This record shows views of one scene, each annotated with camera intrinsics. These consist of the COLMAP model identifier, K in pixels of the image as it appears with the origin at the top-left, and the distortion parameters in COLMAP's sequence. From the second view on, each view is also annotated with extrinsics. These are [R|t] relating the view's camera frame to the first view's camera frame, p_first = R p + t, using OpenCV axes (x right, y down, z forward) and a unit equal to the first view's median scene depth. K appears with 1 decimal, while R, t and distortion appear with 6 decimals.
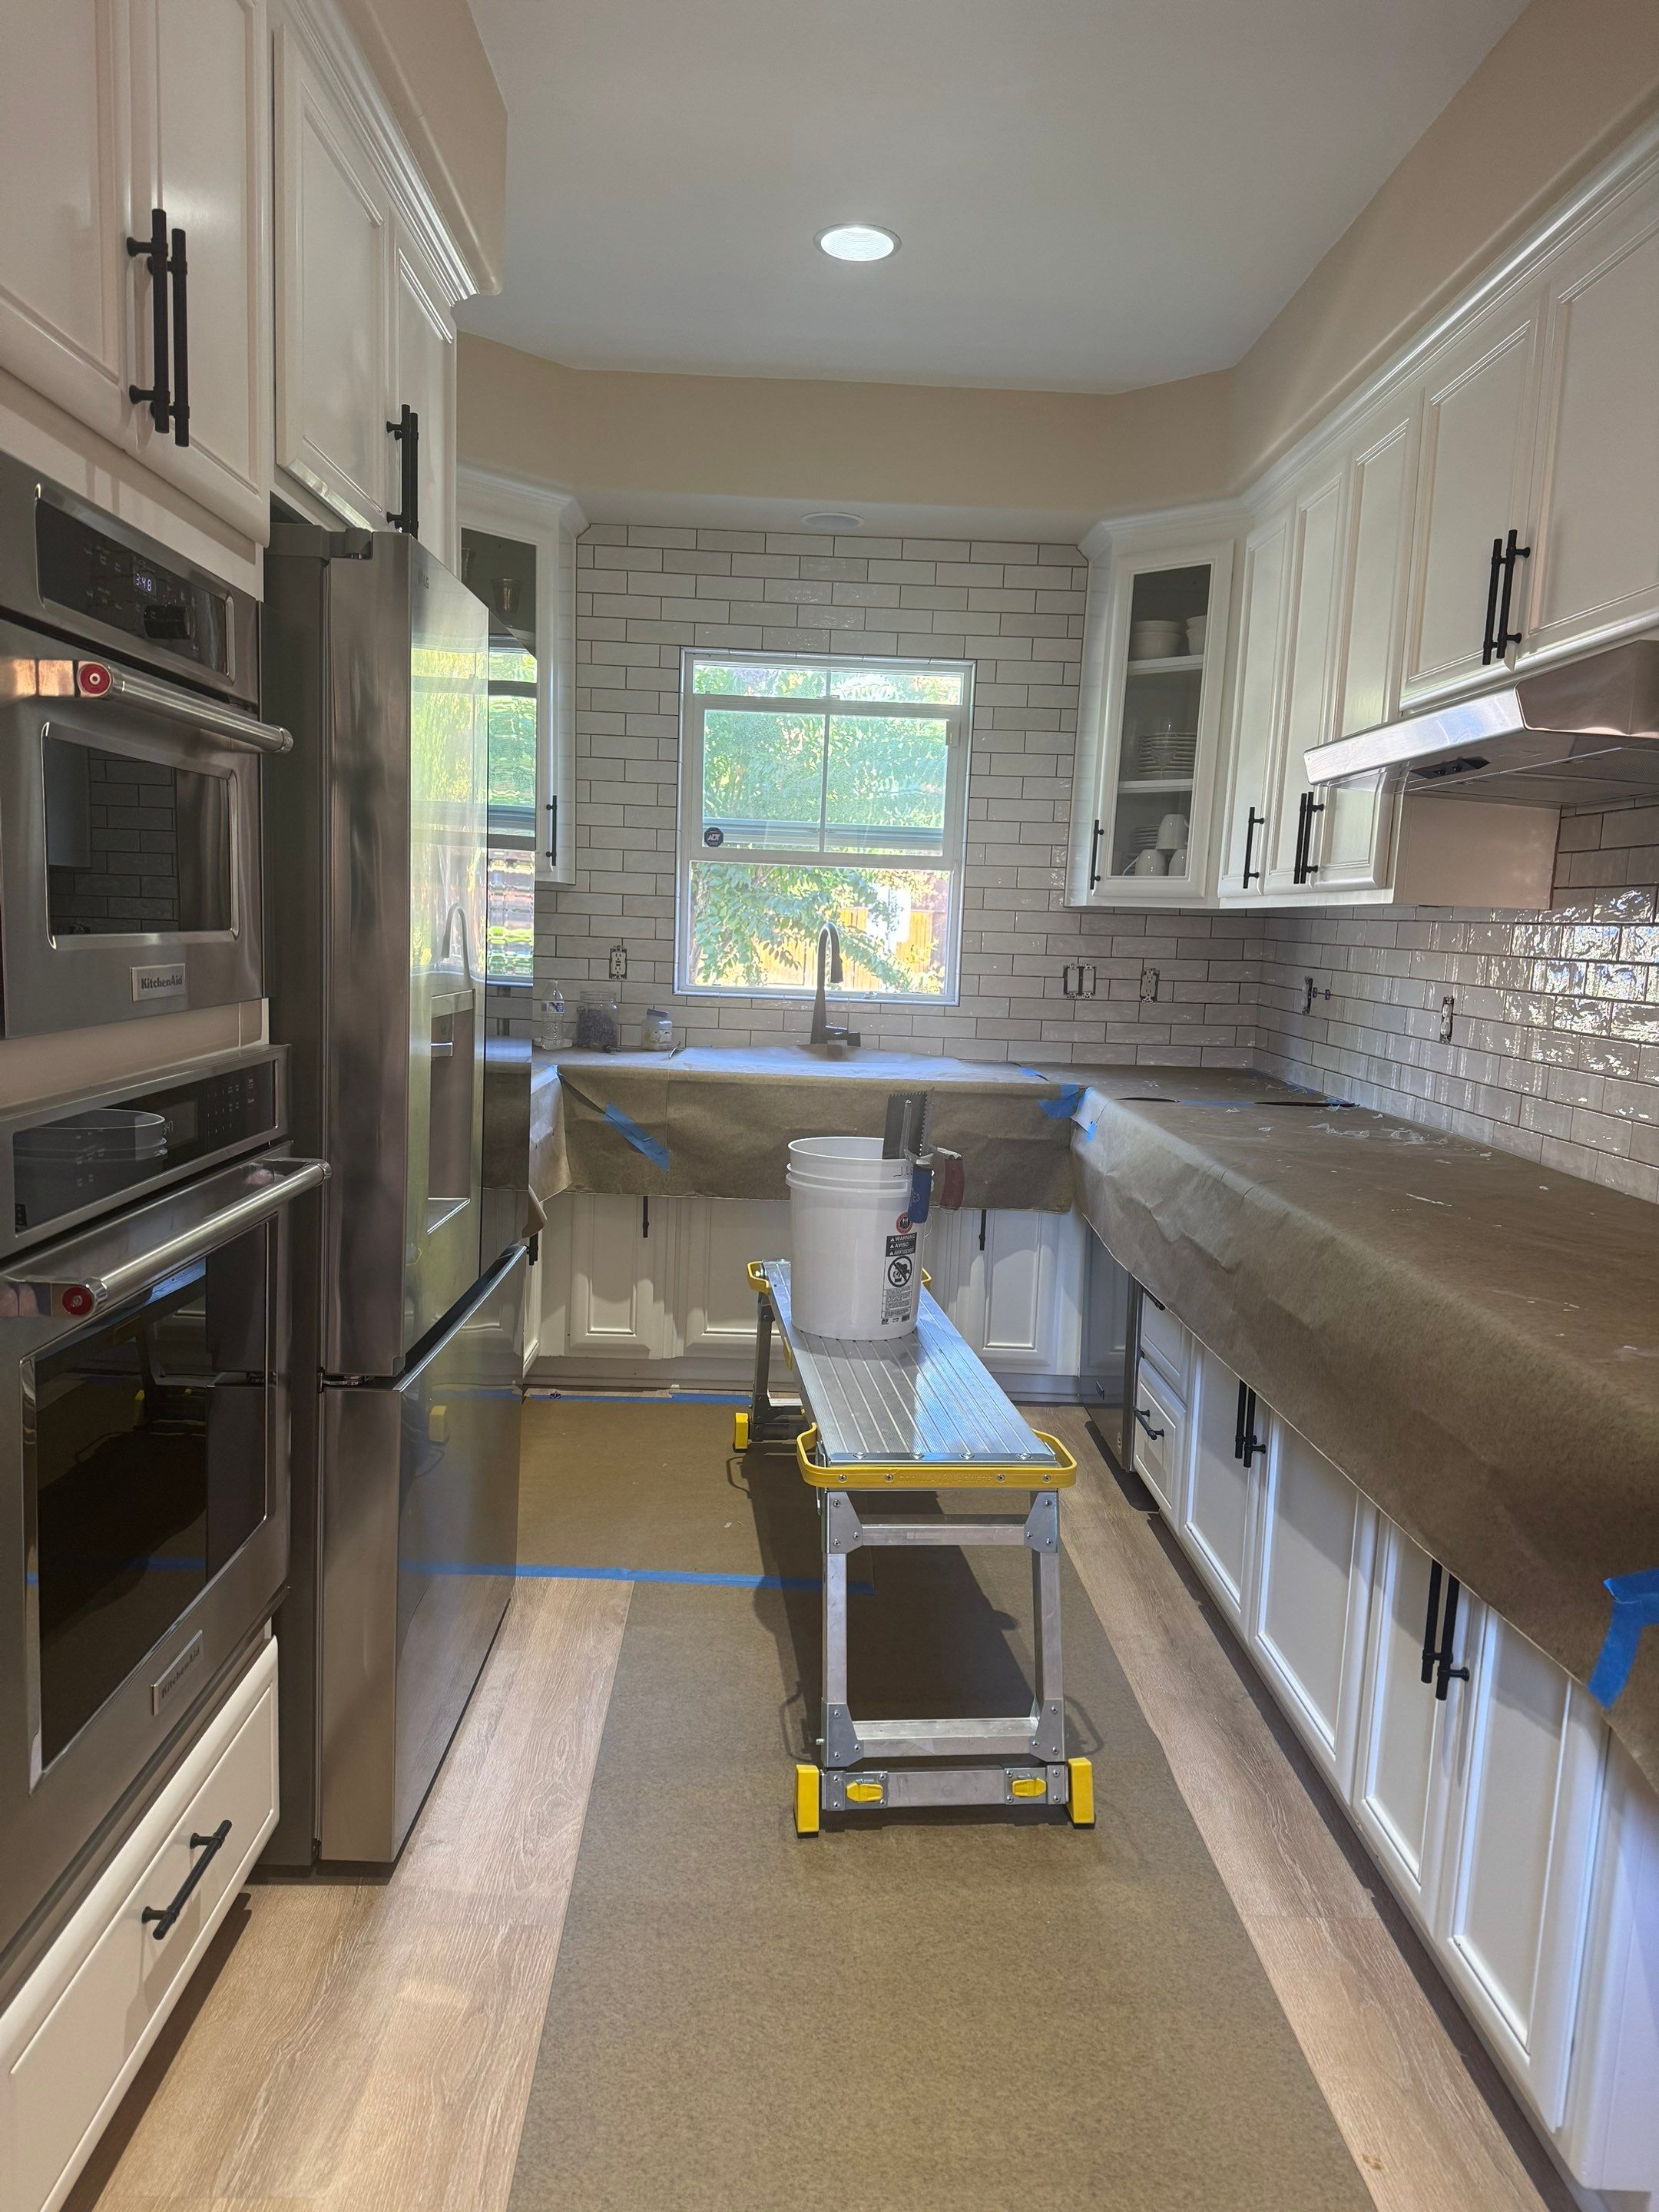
lens RADIAL K [[1531.3, 0, 822.4], [0, 1531.3, 1144.5], [0, 0, 1]] dist [0.153441, -0.268011]
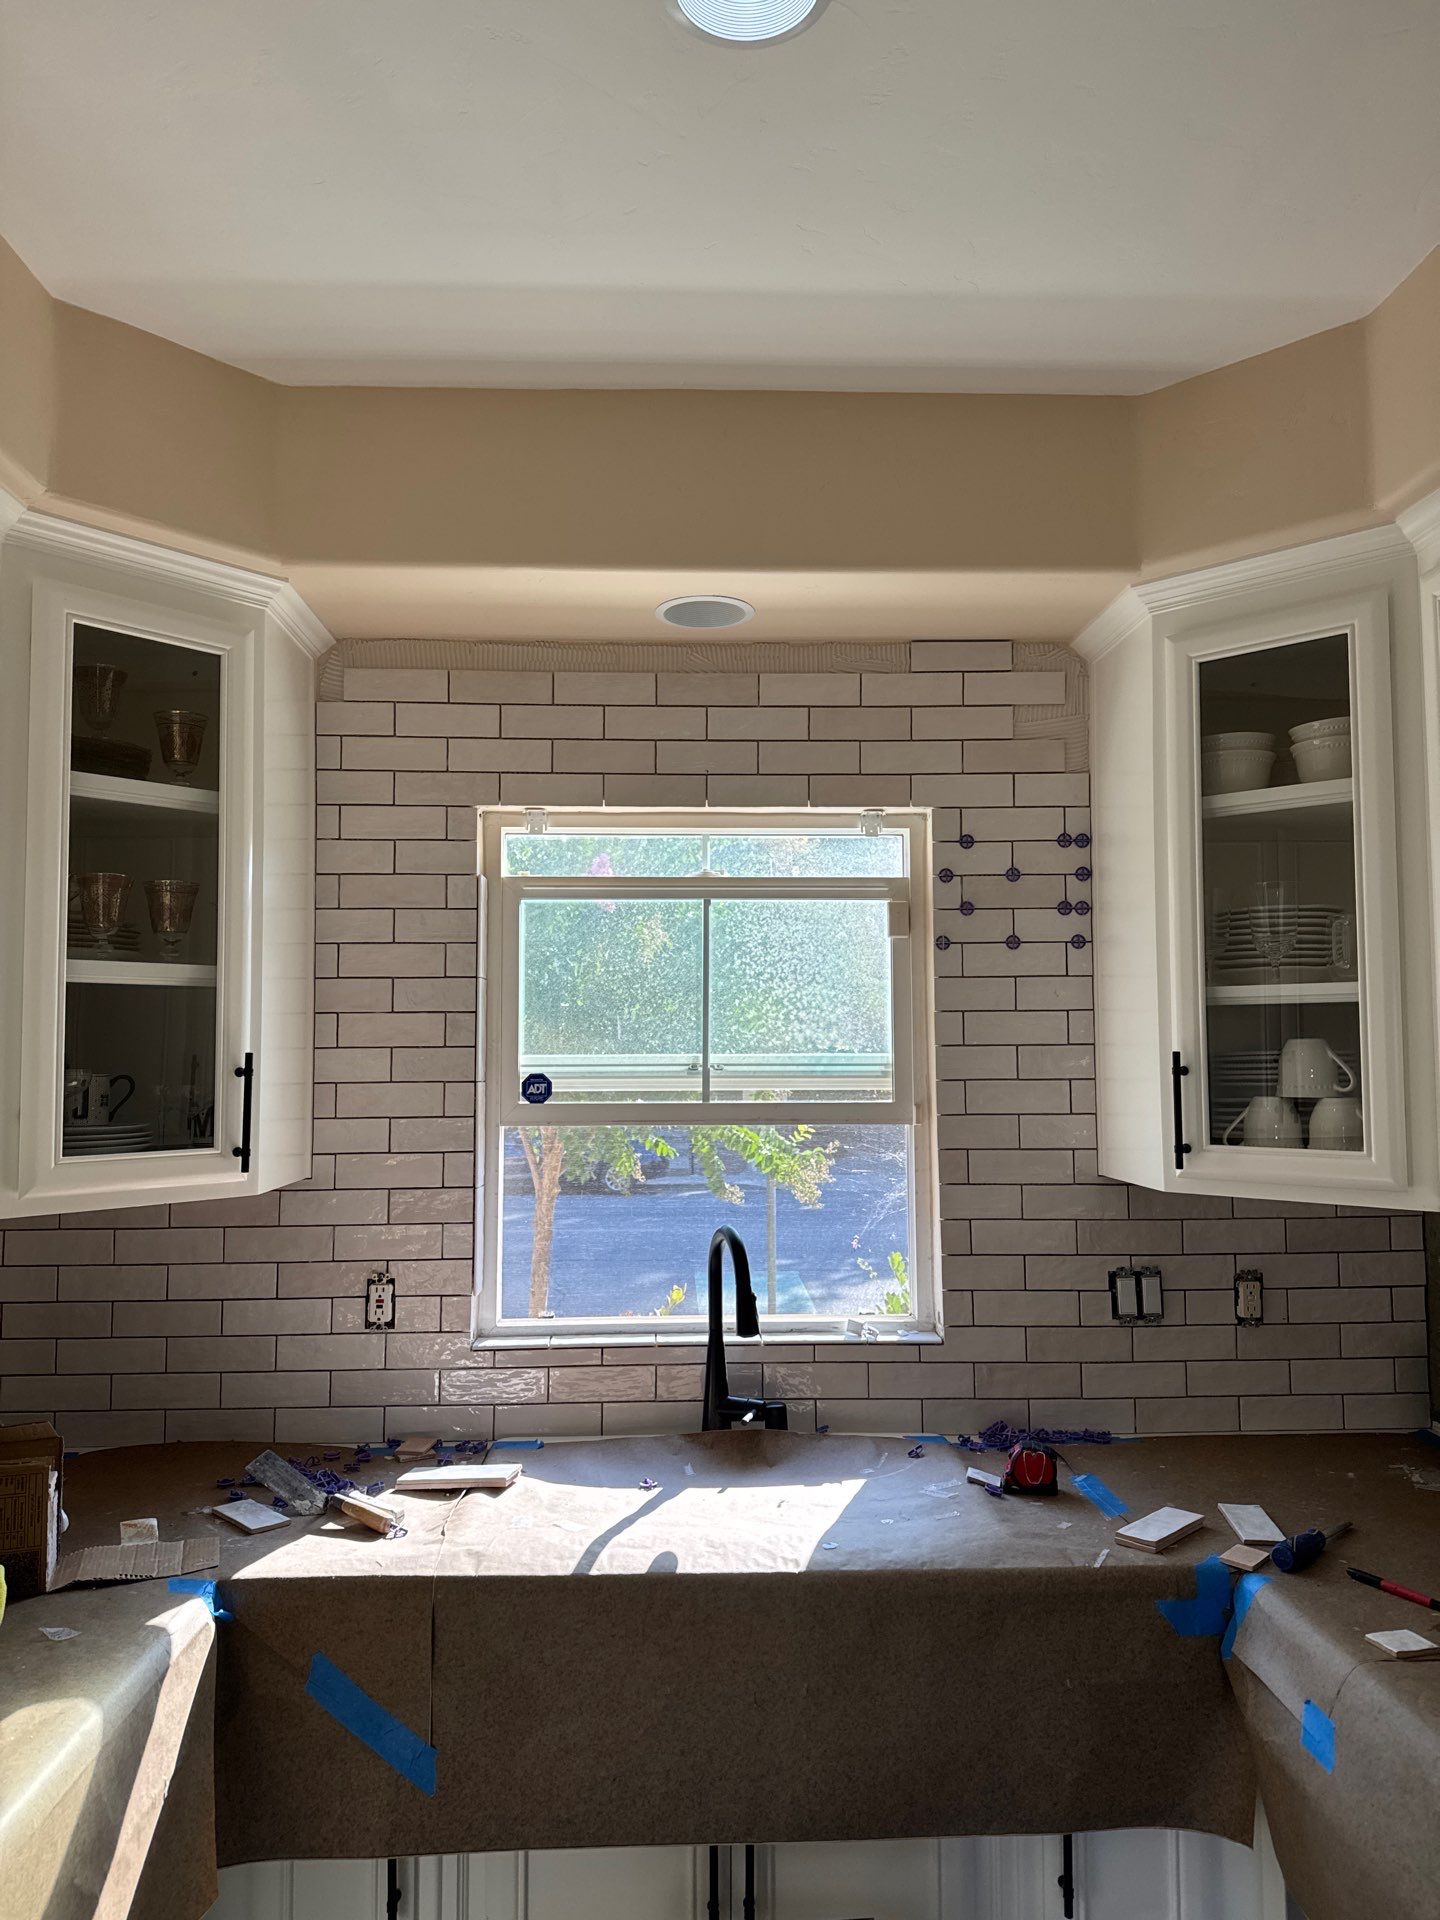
lens RADIAL K [[1332.7, 0, 720.3], [0, 1332.7, 973.9], [0, 0, 1]] dist [0.087999, -0.139261]
pose [[0.998925, -0.042504, 0.018481, -0.003552], [0.045384, 0.977936, -0.203917, -0.143651], [-0.009406, 0.204537, 0.978814, 0.499320]]
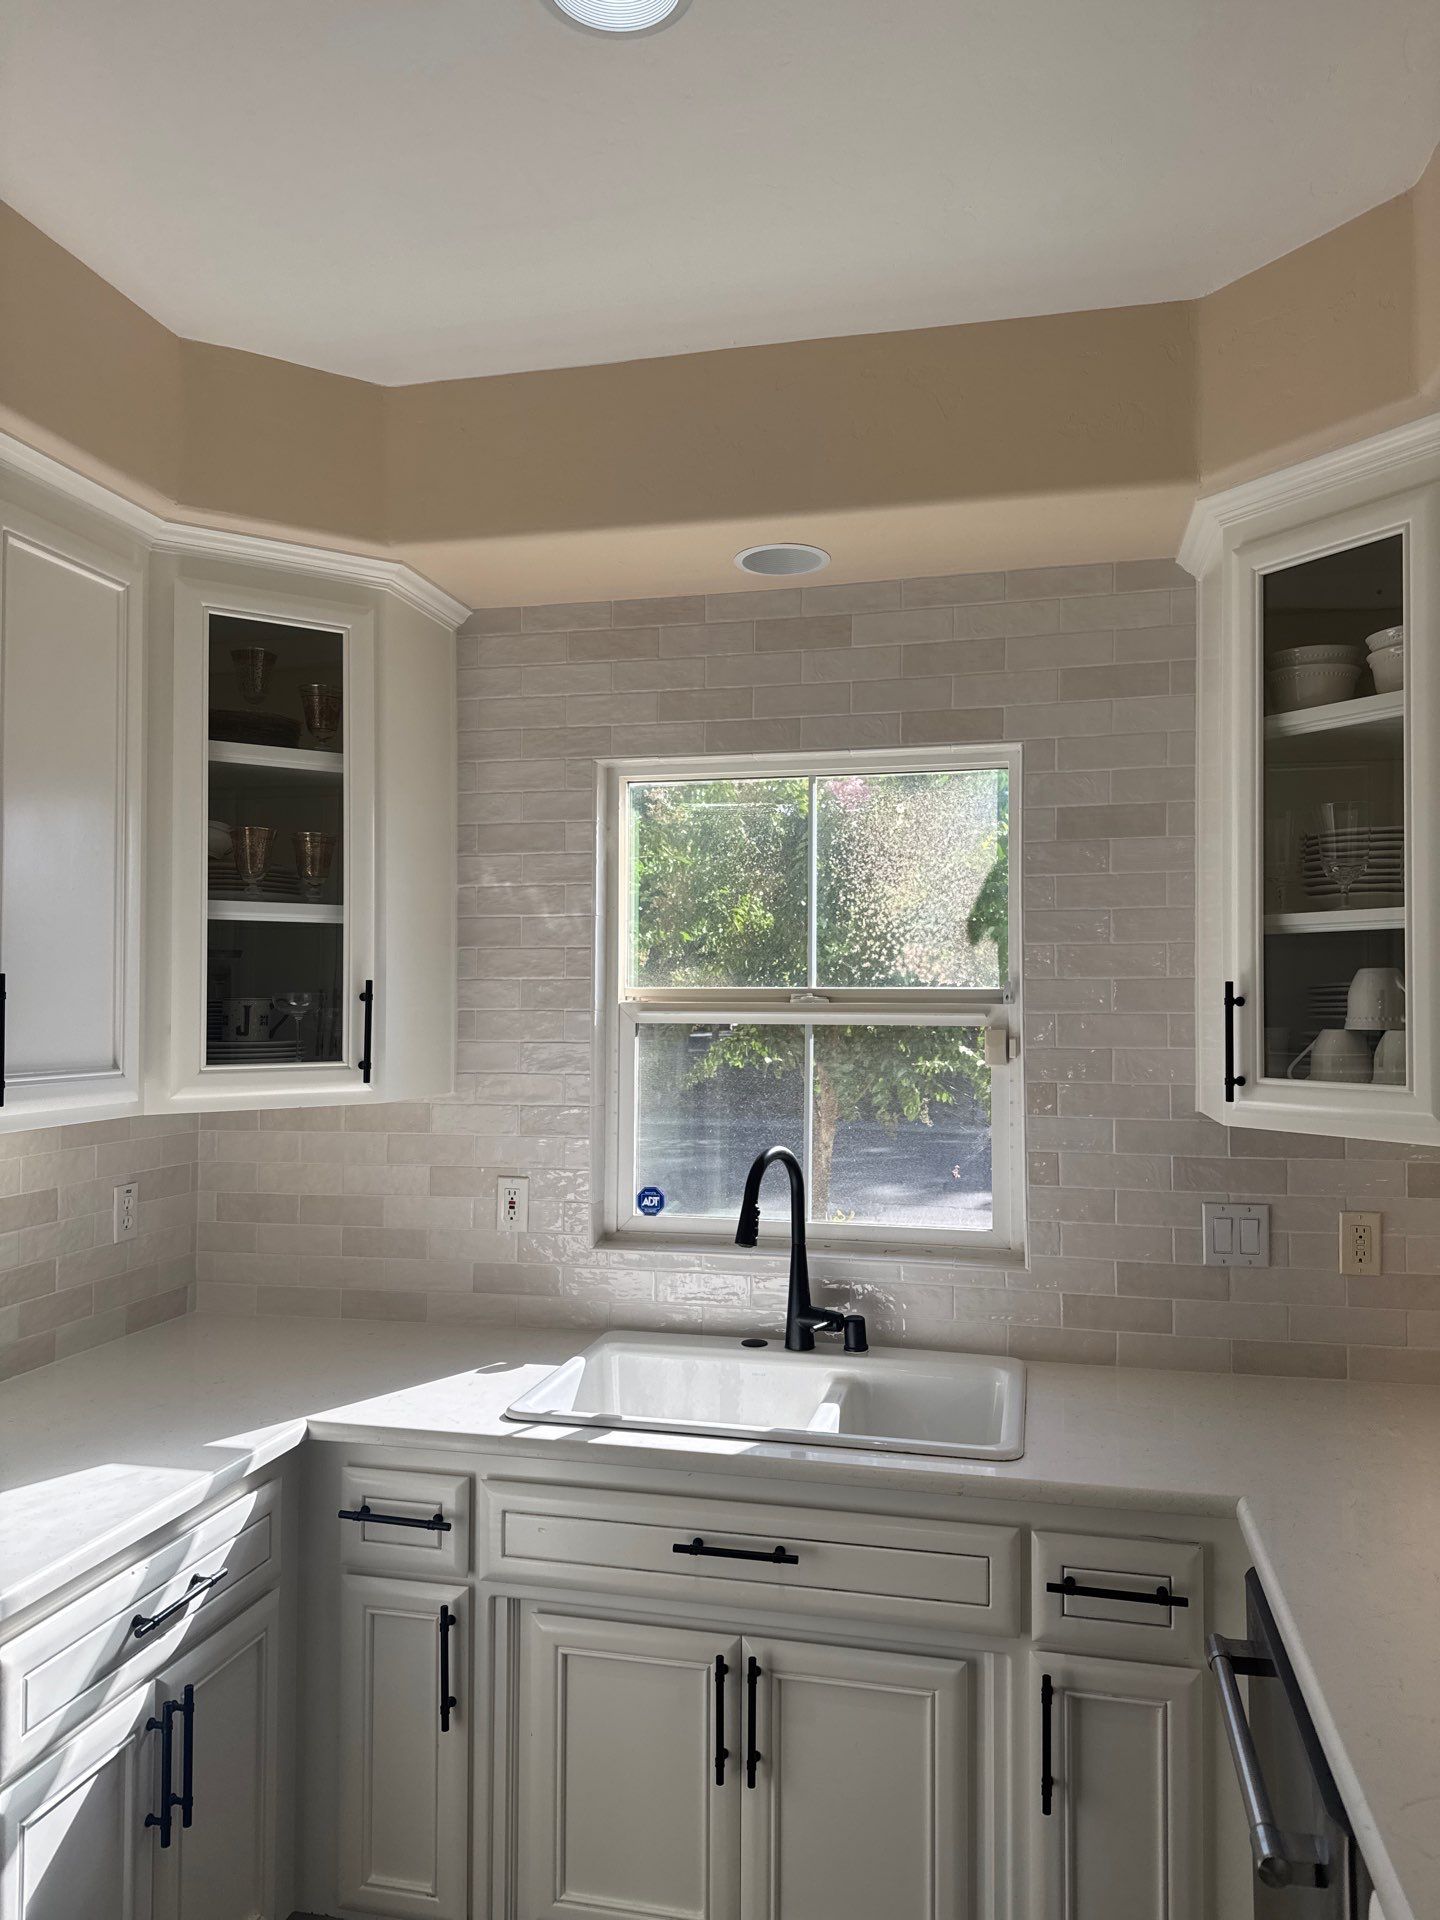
lens RADIAL K [[1332.7, 0, 720.3], [0, 1332.7, 973.9], [0, 0, 1]] dist [0.087999, -0.139261]
pose [[0.969773, -0.041664, -0.240426, 0.116332], [-0.000630, 0.984884, -0.173215, -0.127691], [0.244009, 0.168130, 0.955087, 0.483026]]
